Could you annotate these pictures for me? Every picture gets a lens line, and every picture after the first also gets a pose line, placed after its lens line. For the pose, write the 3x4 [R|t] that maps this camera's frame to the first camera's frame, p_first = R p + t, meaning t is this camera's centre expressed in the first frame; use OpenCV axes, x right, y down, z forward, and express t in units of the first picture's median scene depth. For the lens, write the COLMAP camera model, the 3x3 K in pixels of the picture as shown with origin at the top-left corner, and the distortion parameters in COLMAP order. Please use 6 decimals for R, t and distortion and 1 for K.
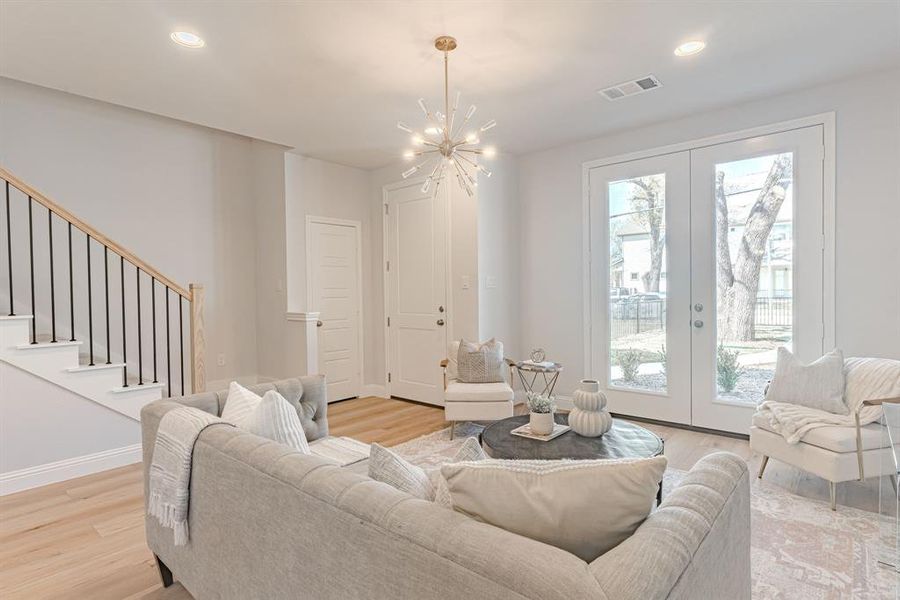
lens RADIAL K [[467.7, 0, 449.3], [0, 467.7, 301.0], [0, 0, 1]] dist [-0.005654, 0.001634]
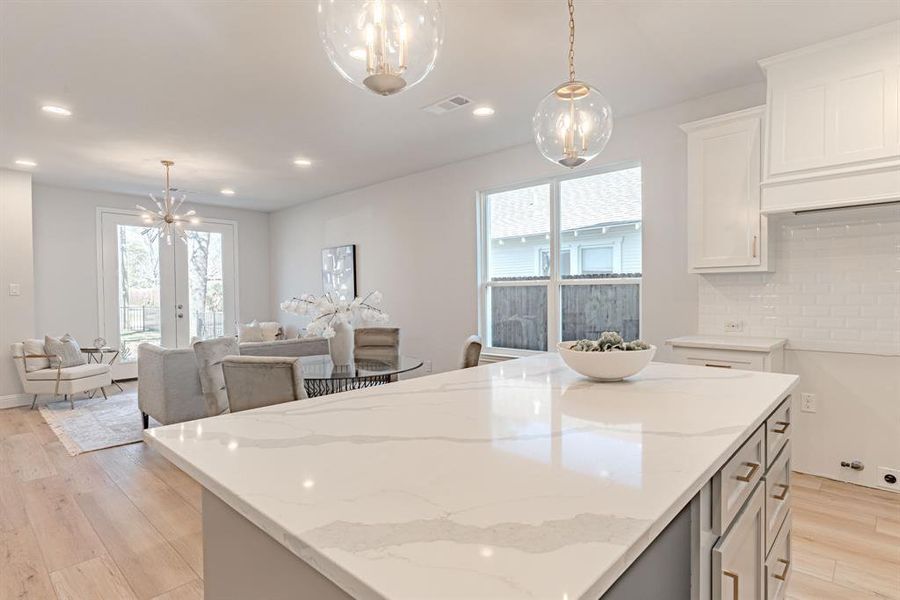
lens RADIAL K [[467.7, 0, 450.8], [0, 467.7, 302.7], [0, 0, 1]] dist [-0.005654, 0.001634]
pose [[0.034967, -0.004833, 0.999377, -1.237839], [0.033017, 0.999448, 0.003678, 0.026029], [-0.998843, 0.032868, 0.035107, -0.119090]]
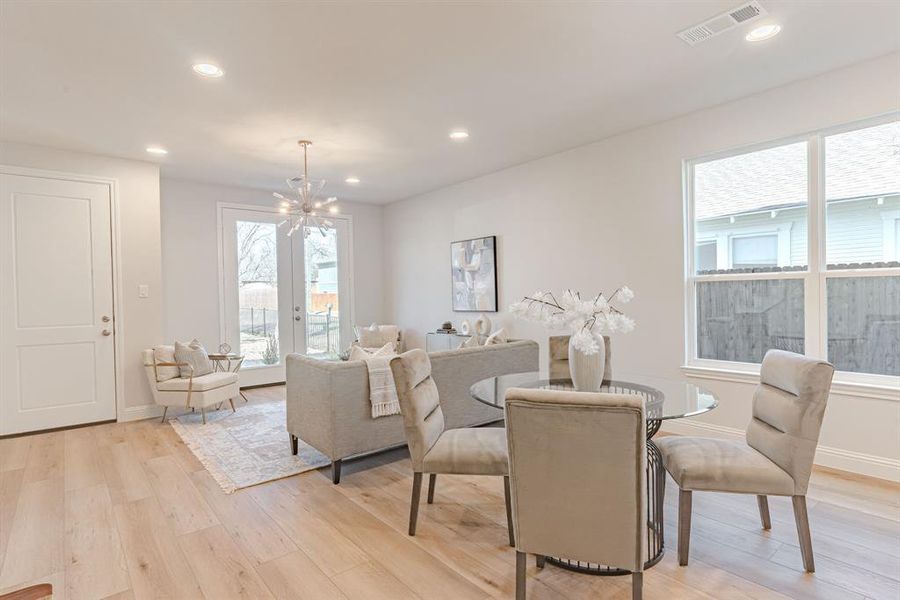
lens RADIAL K [[467.7, 0, 450.1], [0, 467.7, 302.9], [0, 0, 1]] dist [-0.005654, 0.001634]
pose [[0.164285, -0.005669, 0.986397, -1.028791], [0.039200, 0.999231, -0.000786, 0.015376], [-0.985634, 0.038795, 0.164381, 0.176395]]
